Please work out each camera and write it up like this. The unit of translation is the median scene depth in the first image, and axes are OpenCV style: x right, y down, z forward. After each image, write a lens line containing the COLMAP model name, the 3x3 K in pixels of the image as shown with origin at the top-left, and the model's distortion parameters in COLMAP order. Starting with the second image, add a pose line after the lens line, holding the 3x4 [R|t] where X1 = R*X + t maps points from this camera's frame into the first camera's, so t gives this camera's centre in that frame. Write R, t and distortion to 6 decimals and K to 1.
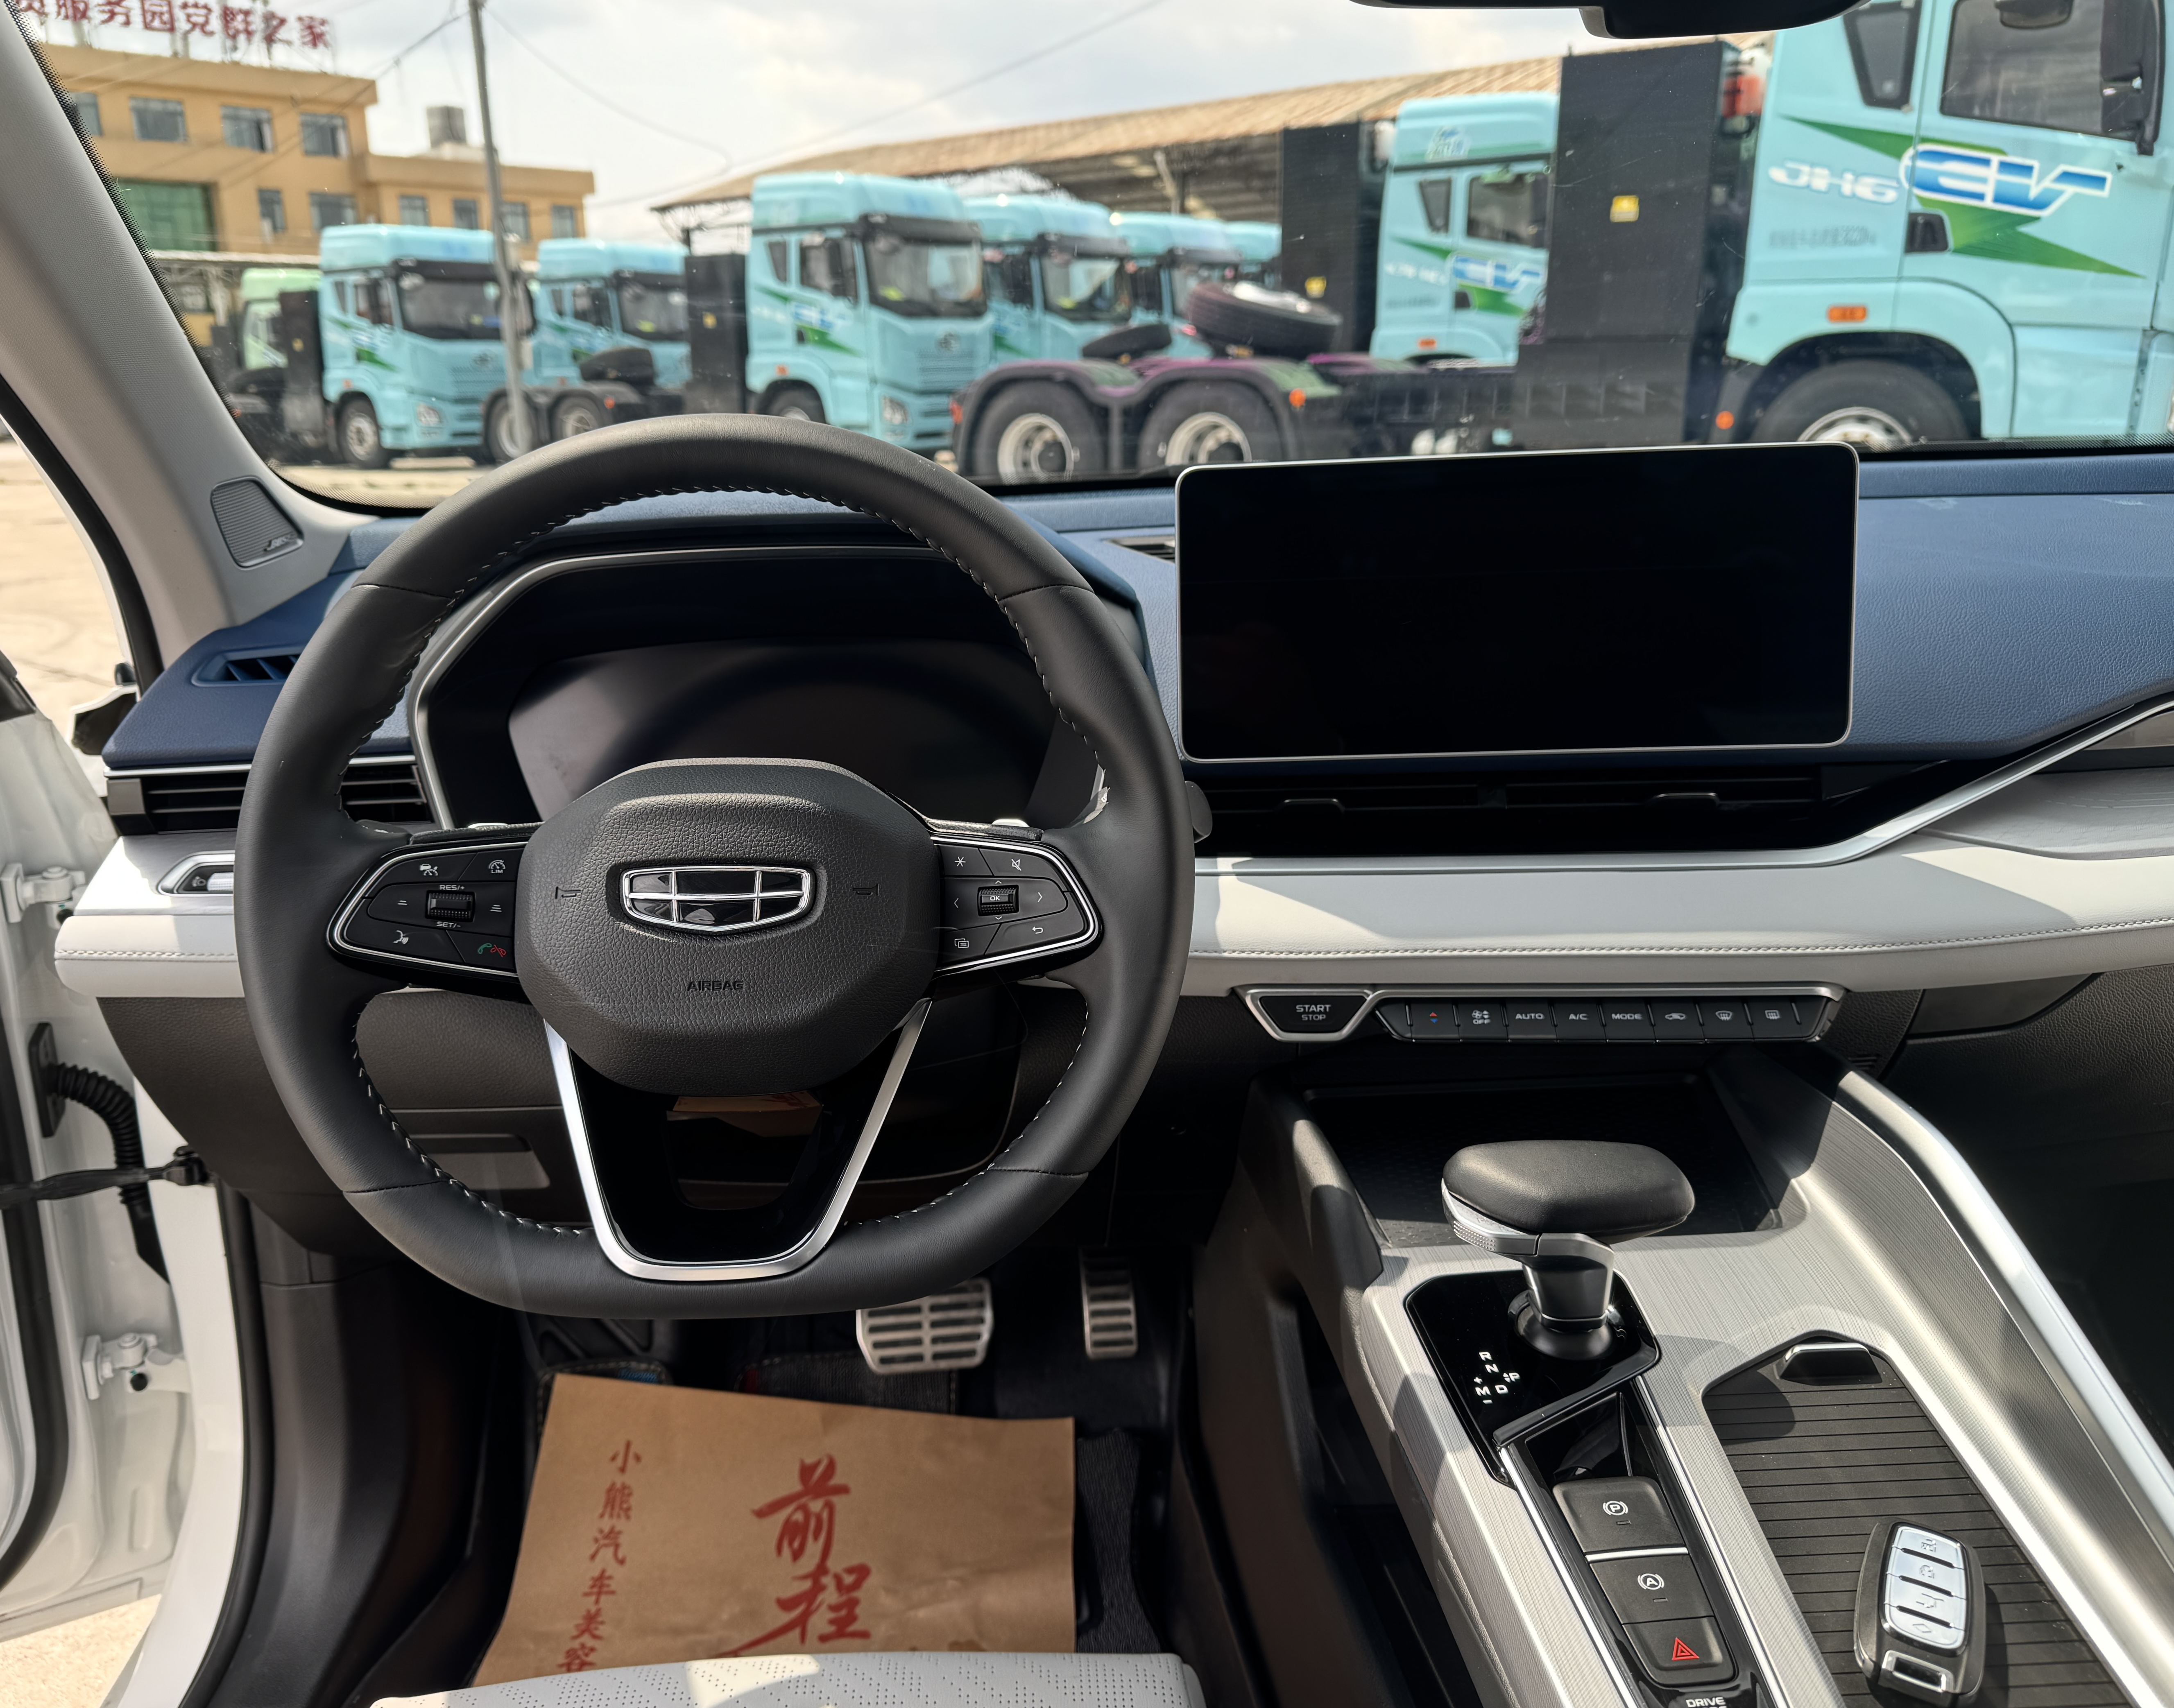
lens RADIAL K [[1679.4, 0, 1021.1], [0, 1679.4, 854.5], [0, 0, 1]] dist [0.026473, -0.042673]
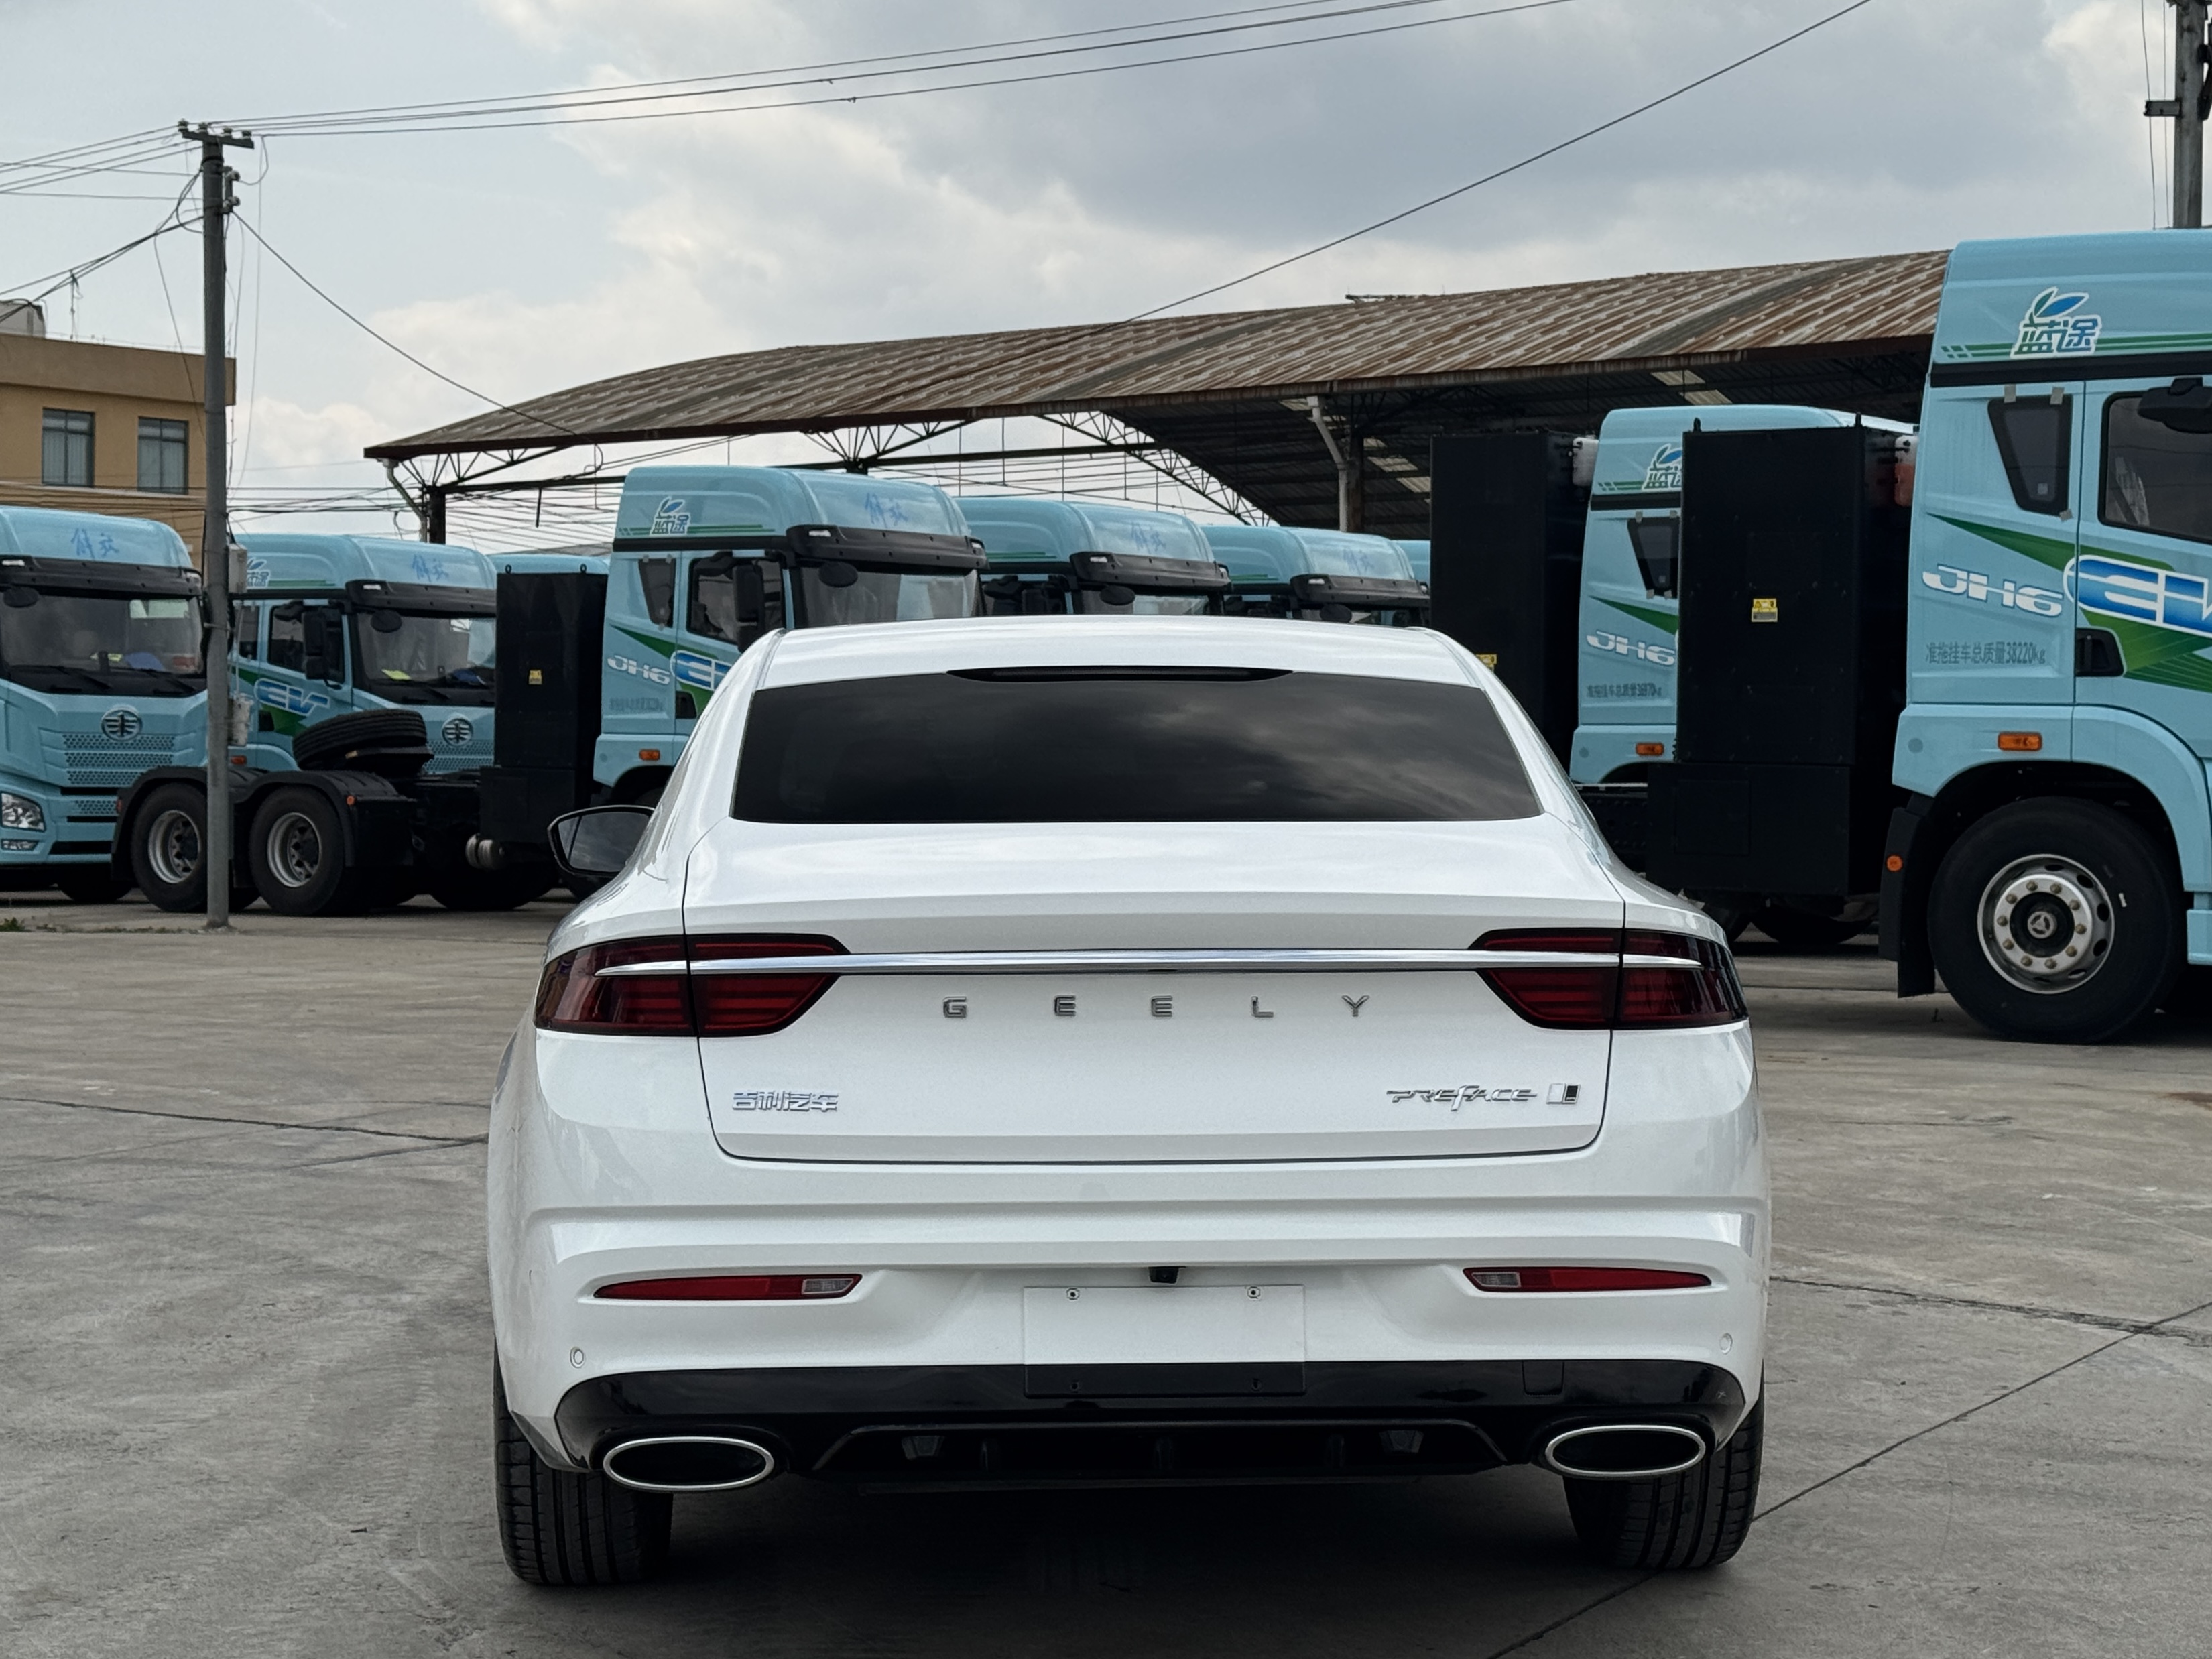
lens RADIAL K [[3773.3, 0, 1095.4], [0, 3773.3, 764.8], [0, 0, 1]] dist [0.108320, 0.181423]
pose [[0.999607, 0.027005, 0.007522, 0.020800], [-0.023932, 0.961822, -0.272628, 0.193004], [-0.014597, 0.272341, 0.962090, -0.723191]]
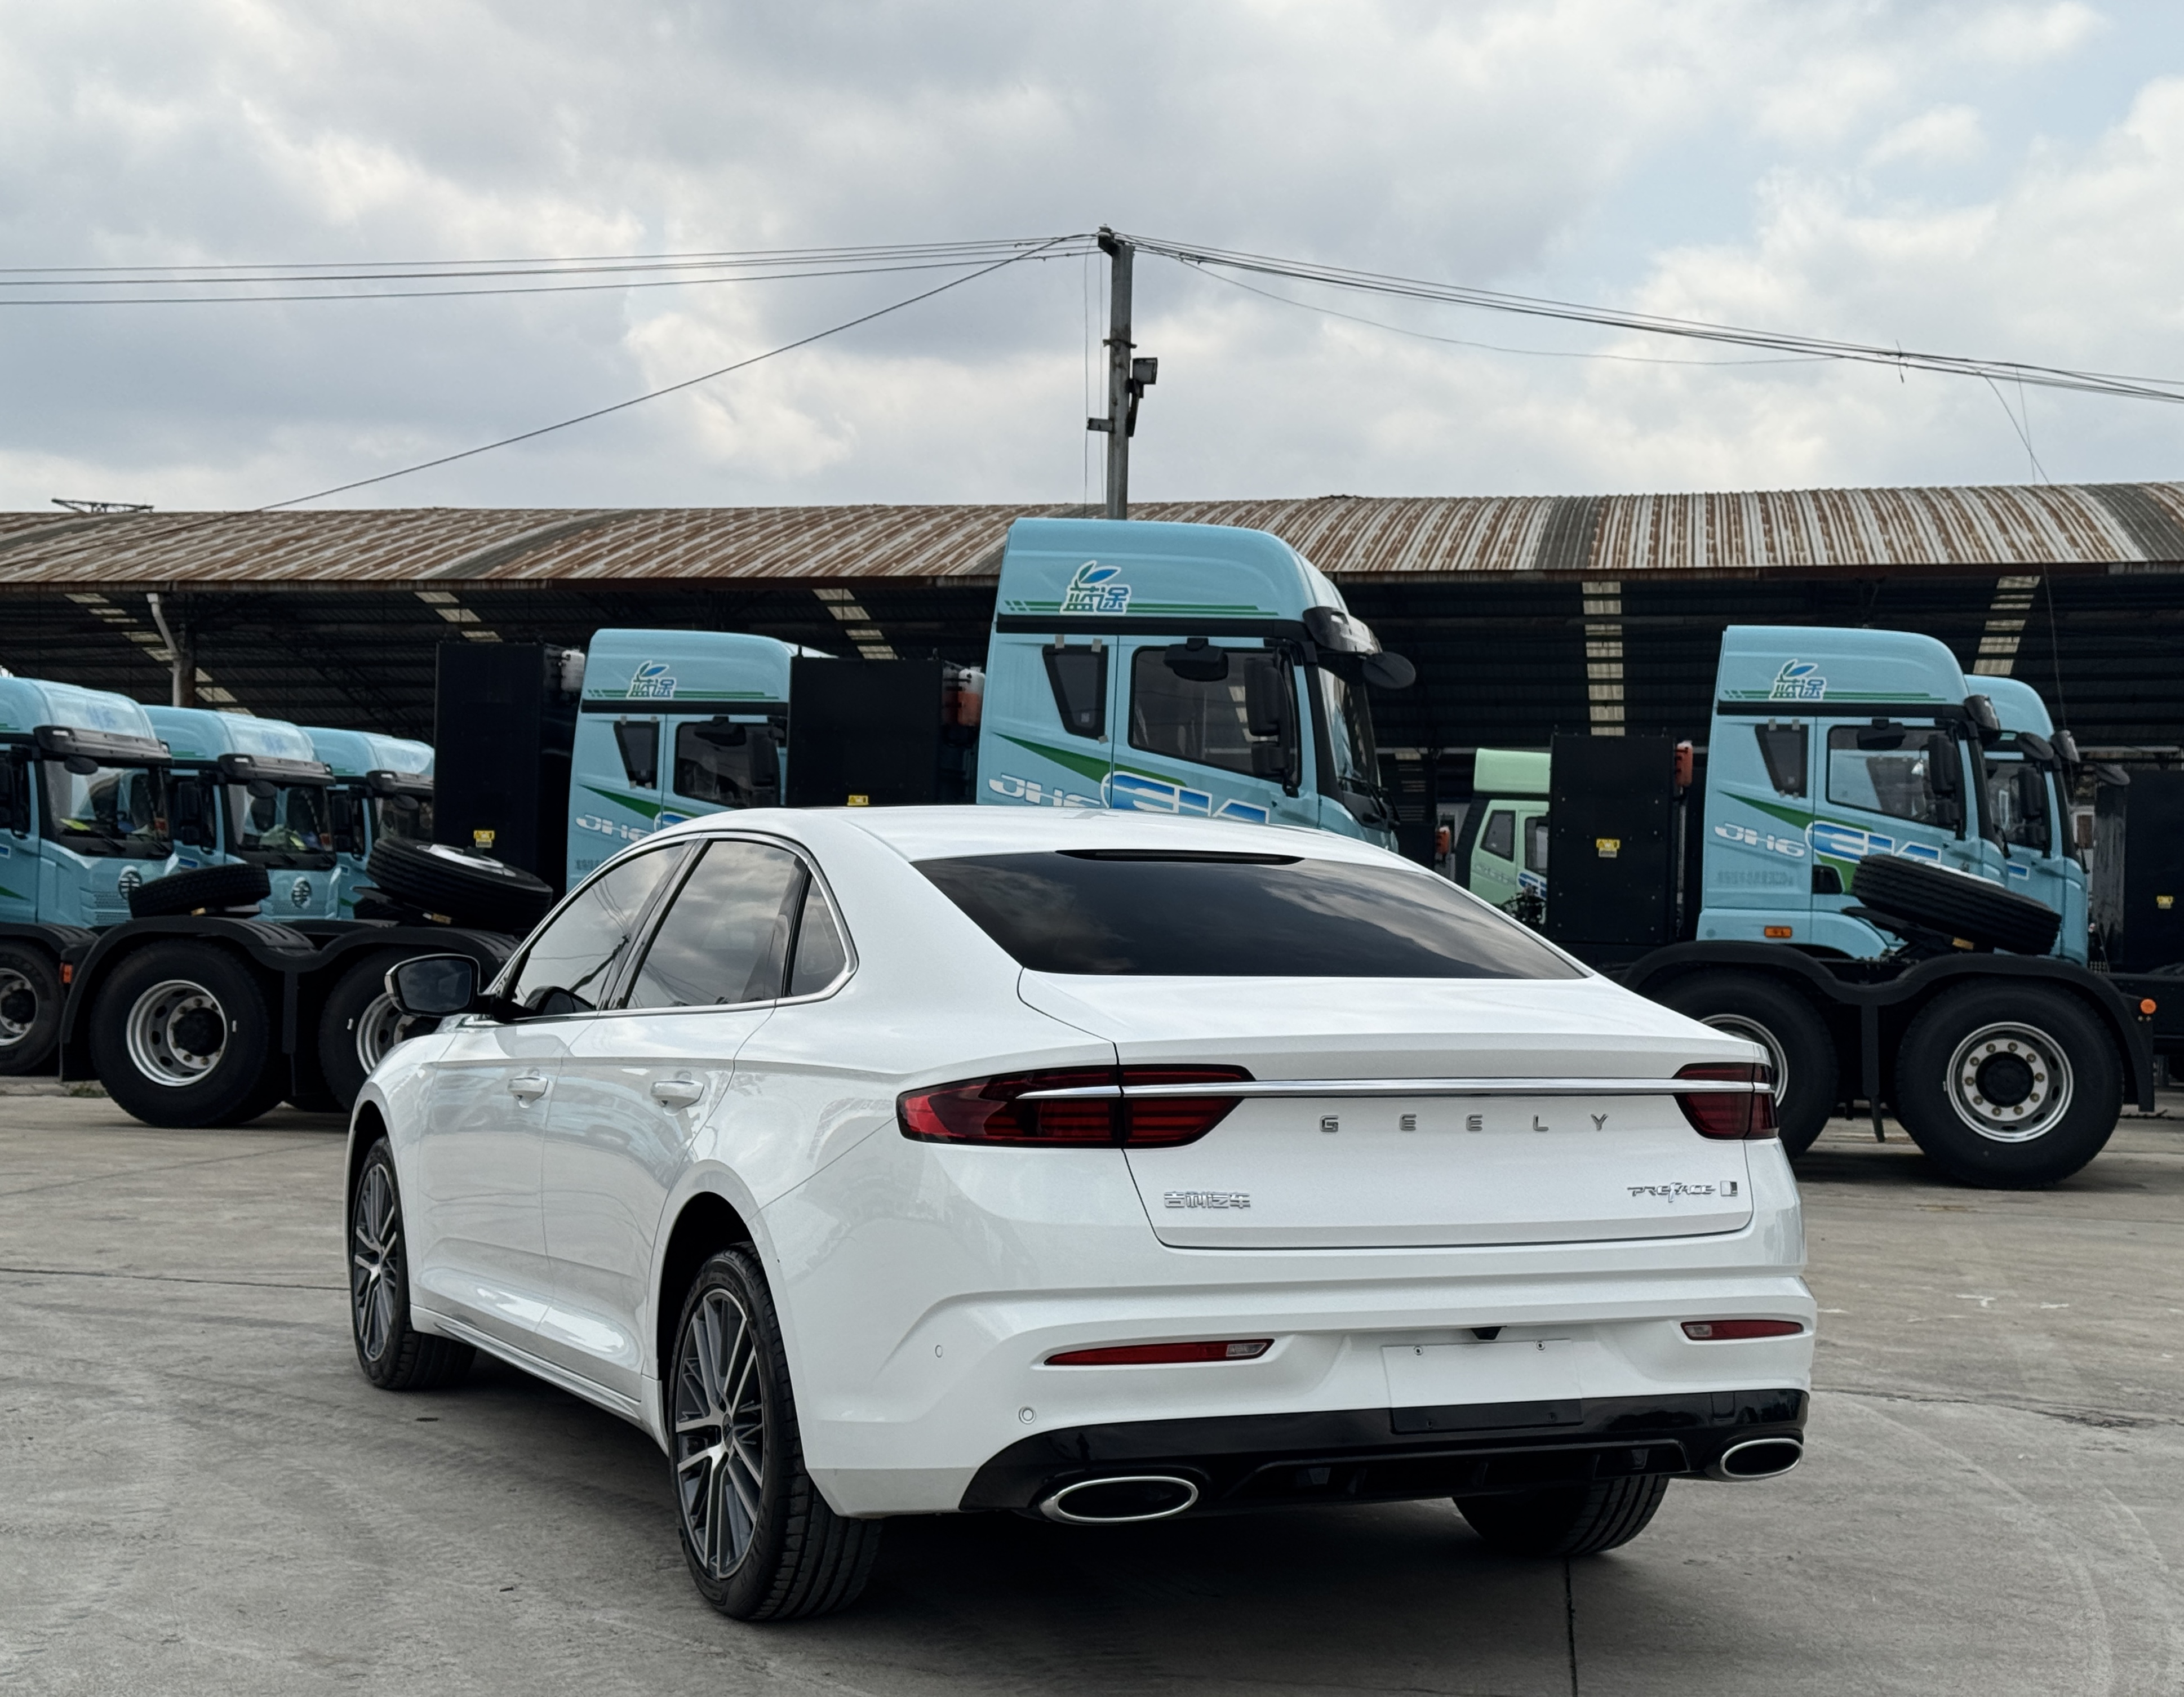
lens RADIAL K [[3190.0, 0, 1092.0], [0, 3190.0, 848.5], [0, 0, 1]] dist [0.140199, -0.059015]
pose [[0.921197, 0.055689, 0.385091, -0.240228], [0.062838, 0.955420, -0.288484, 0.195193], [-0.383989, 0.289949, 0.876631, -0.696939]]
